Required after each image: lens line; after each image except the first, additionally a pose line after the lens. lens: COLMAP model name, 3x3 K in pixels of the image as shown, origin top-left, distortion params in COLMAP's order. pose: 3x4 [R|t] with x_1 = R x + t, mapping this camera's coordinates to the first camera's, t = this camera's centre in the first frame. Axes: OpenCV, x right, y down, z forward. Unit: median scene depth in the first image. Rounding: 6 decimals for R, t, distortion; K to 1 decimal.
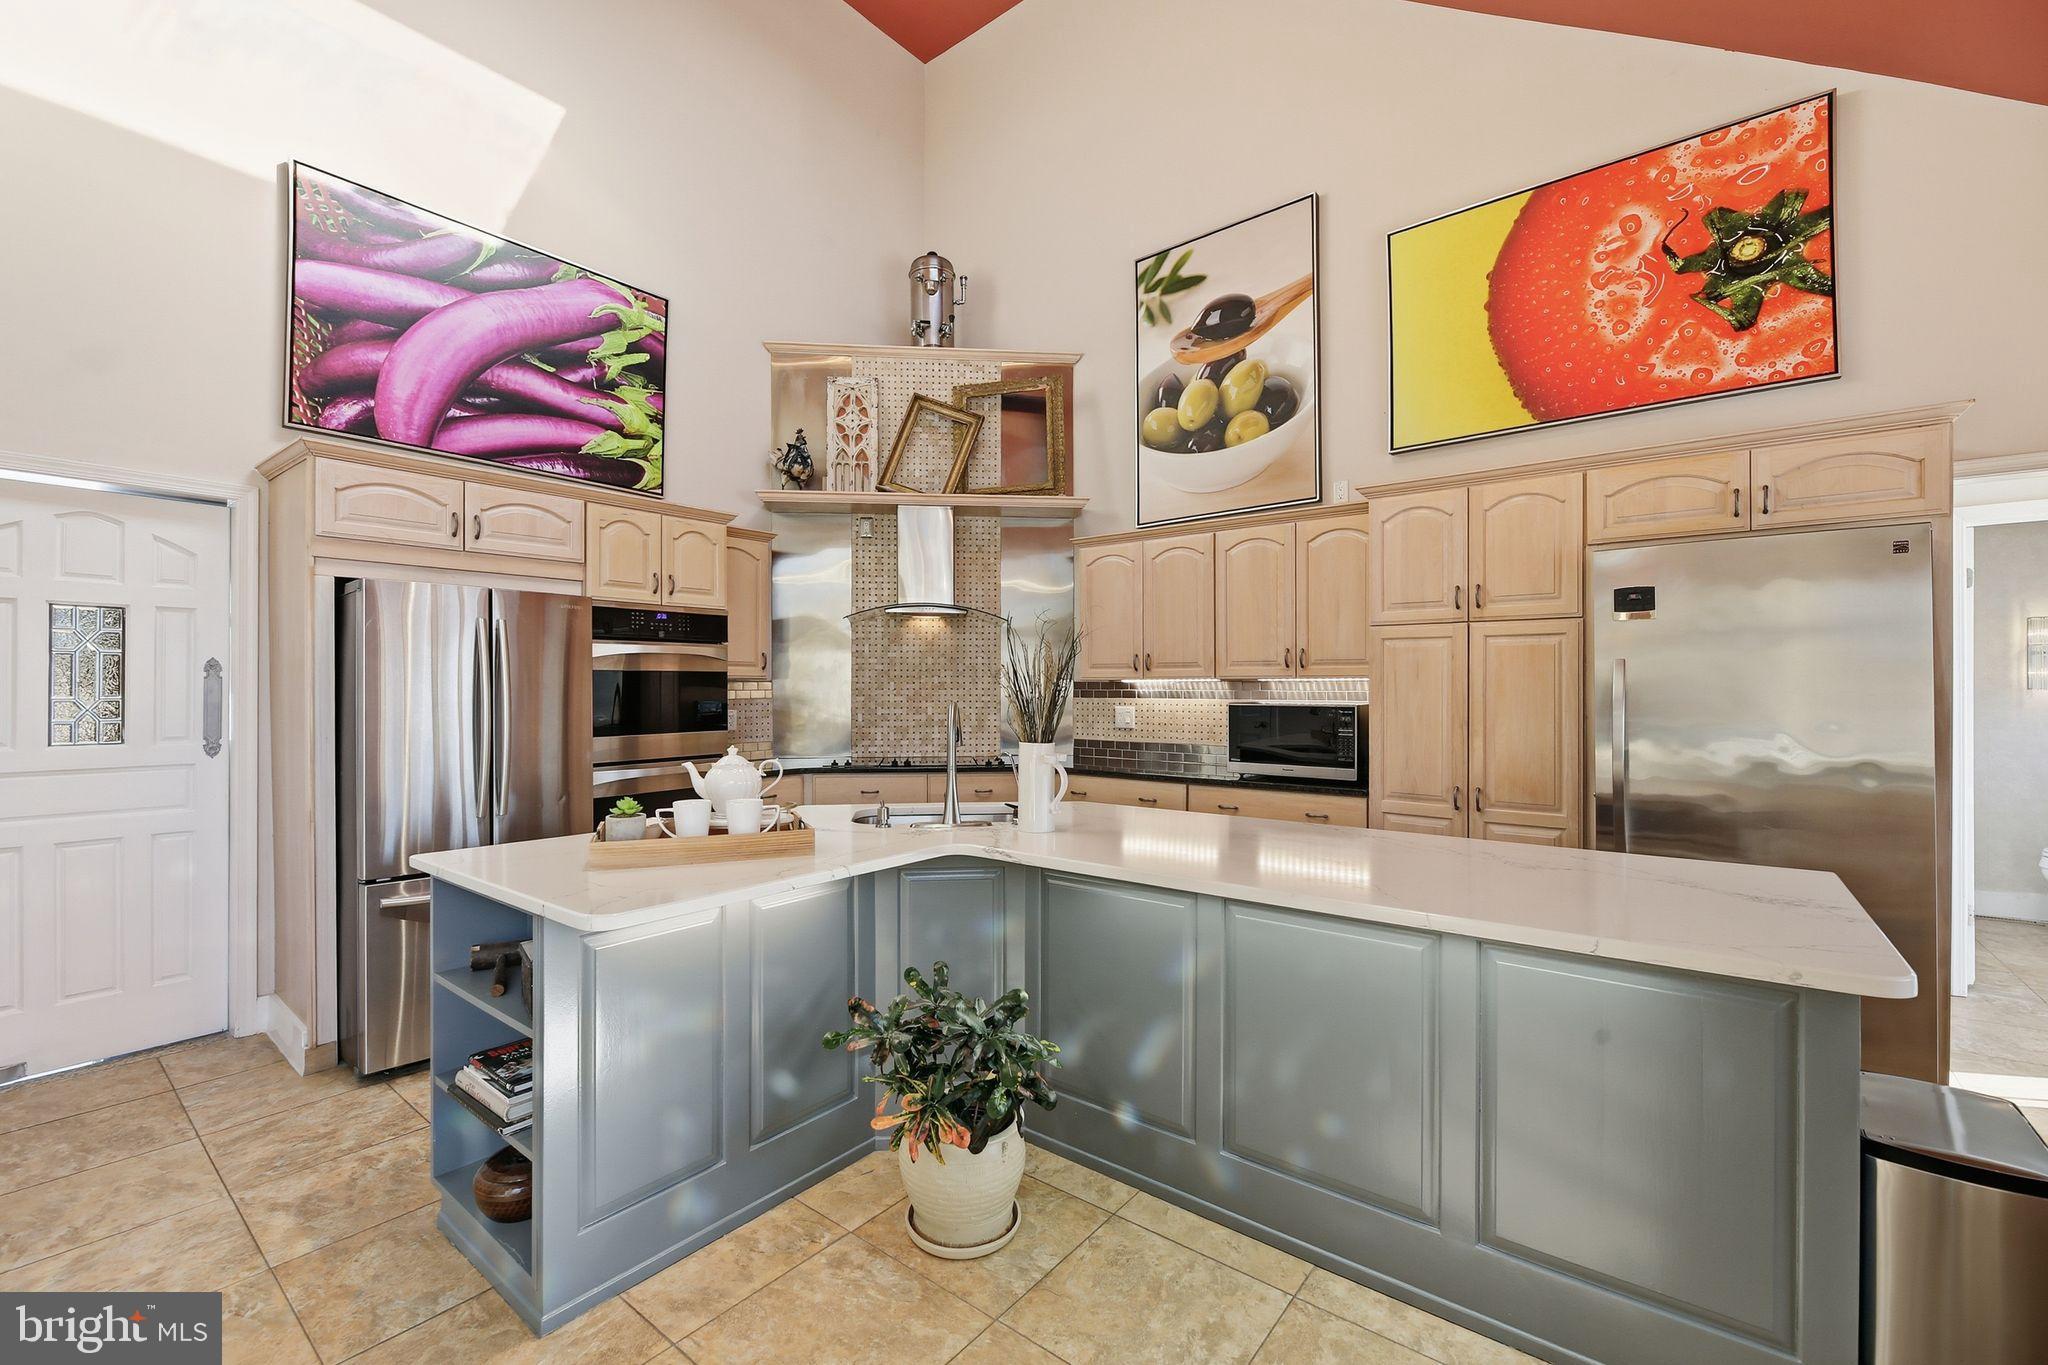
lens RADIAL K [[870.3, 0, 1024.0], [0, 870.3, 682.5], [0, 0, 1]] dist [0.000847, -0.000196]
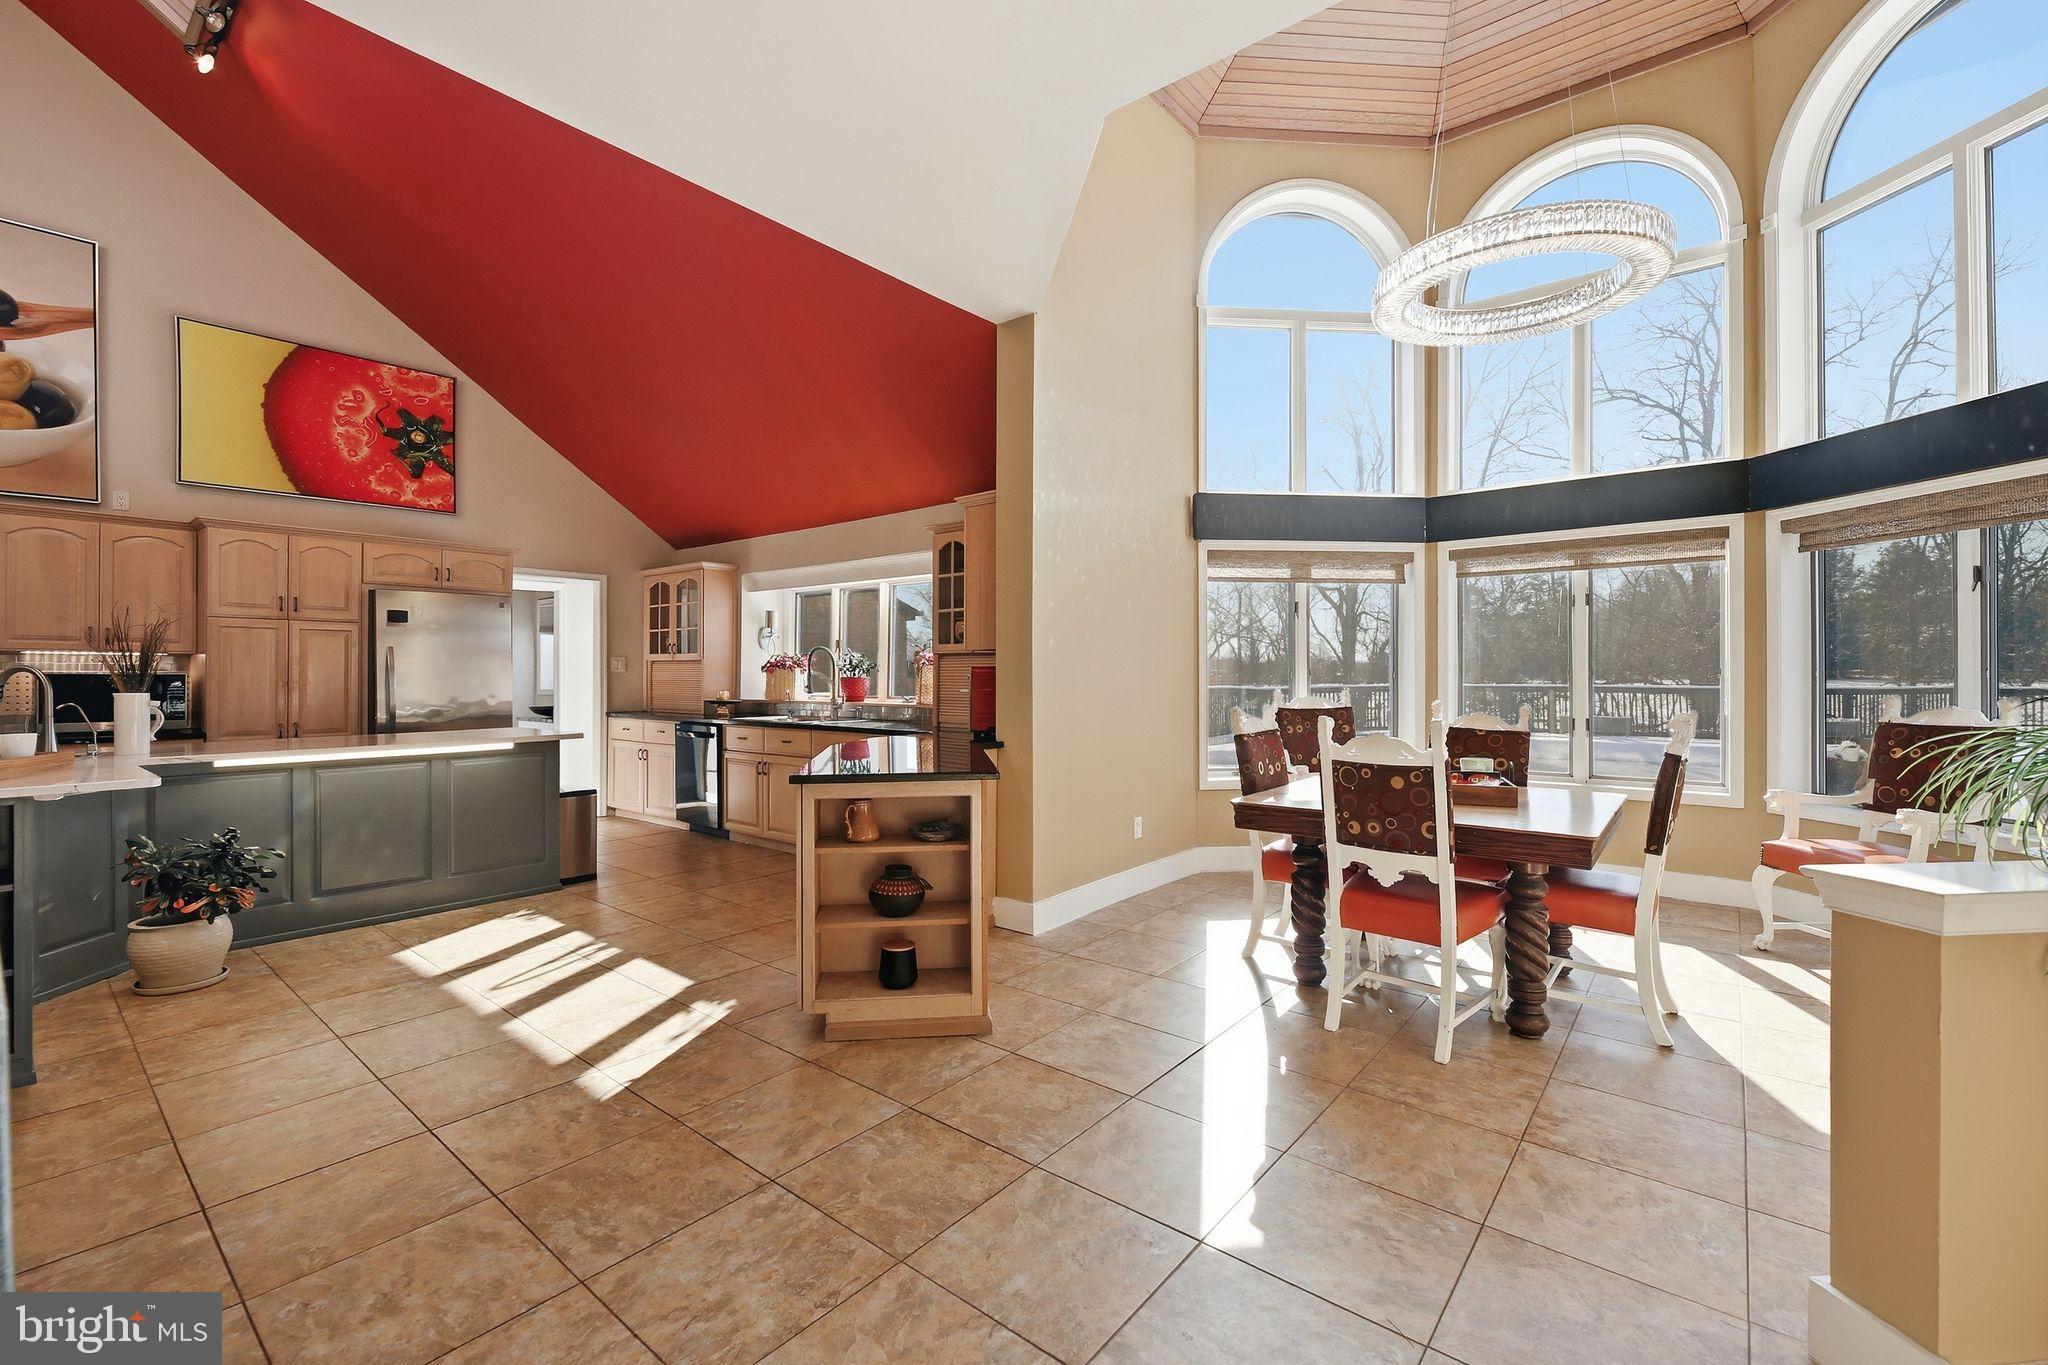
lens RADIAL K [[851.3, 0, 1024.0], [0, 851.3, 682.5], [0, 0, 1]] dist [-0.021384, -0.000168]
pose [[0.011168, -0.008817, 0.999899, -0.962561], [-0.010819, 0.999902, 0.008938, 0.016541], [-0.999879, -0.010918, 0.011072, -0.351841]]
